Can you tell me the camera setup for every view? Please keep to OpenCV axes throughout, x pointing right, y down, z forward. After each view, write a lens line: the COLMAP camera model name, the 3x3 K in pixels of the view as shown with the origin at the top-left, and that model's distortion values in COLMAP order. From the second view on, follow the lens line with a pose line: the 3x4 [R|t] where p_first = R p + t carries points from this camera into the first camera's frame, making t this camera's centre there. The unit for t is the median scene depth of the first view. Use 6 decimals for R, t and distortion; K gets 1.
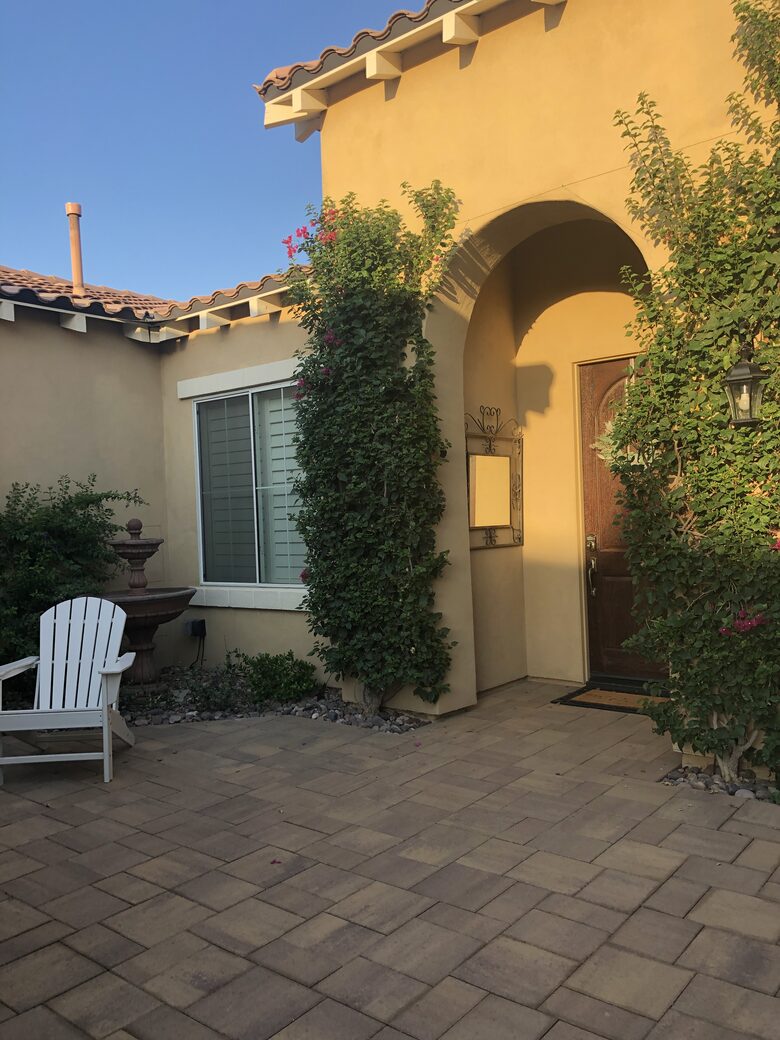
lens RADIAL K [[838.8, 0, 390.0], [0, 838.8, 520.0], [0, 0, 1]] dist [0.007310, 0.003842]
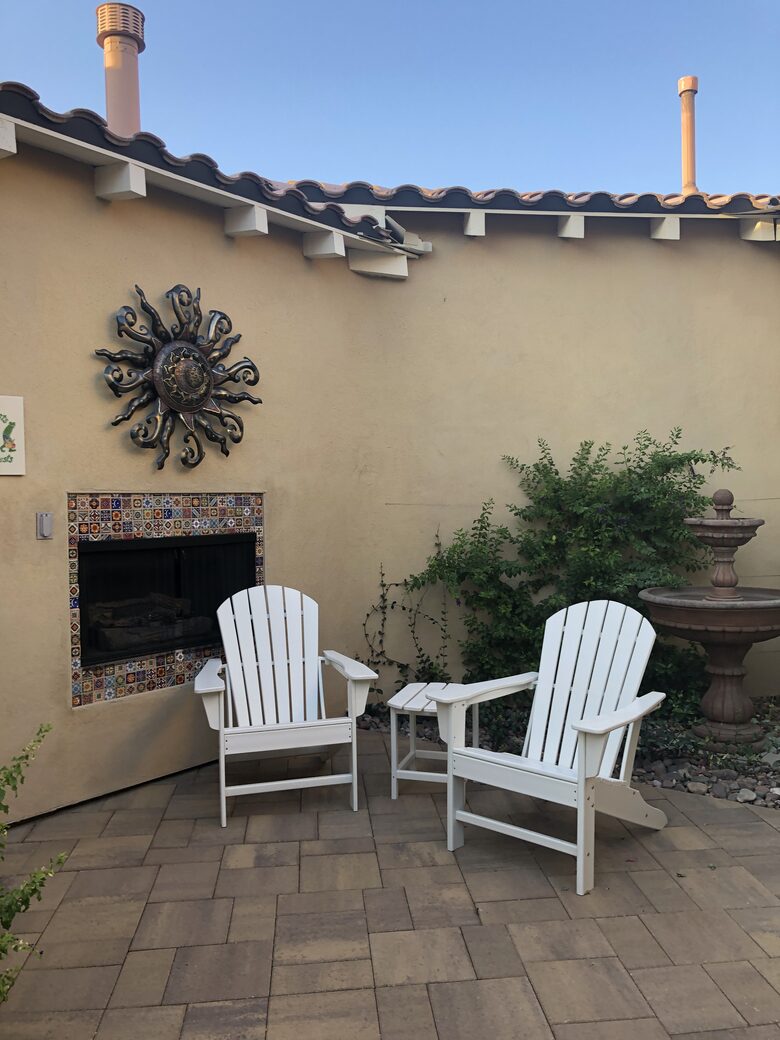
lens RADIAL K [[861.3, 0, 390.0], [0, 861.3, 520.0], [0, 0, 1]] dist [0.023480, -0.001031]
pose [[0.708830, 0.047551, -0.703775, 0.012321], [-0.019700, 0.998671, 0.047634, -0.005057], [0.705104, -0.019900, 0.708824, 0.294677]]
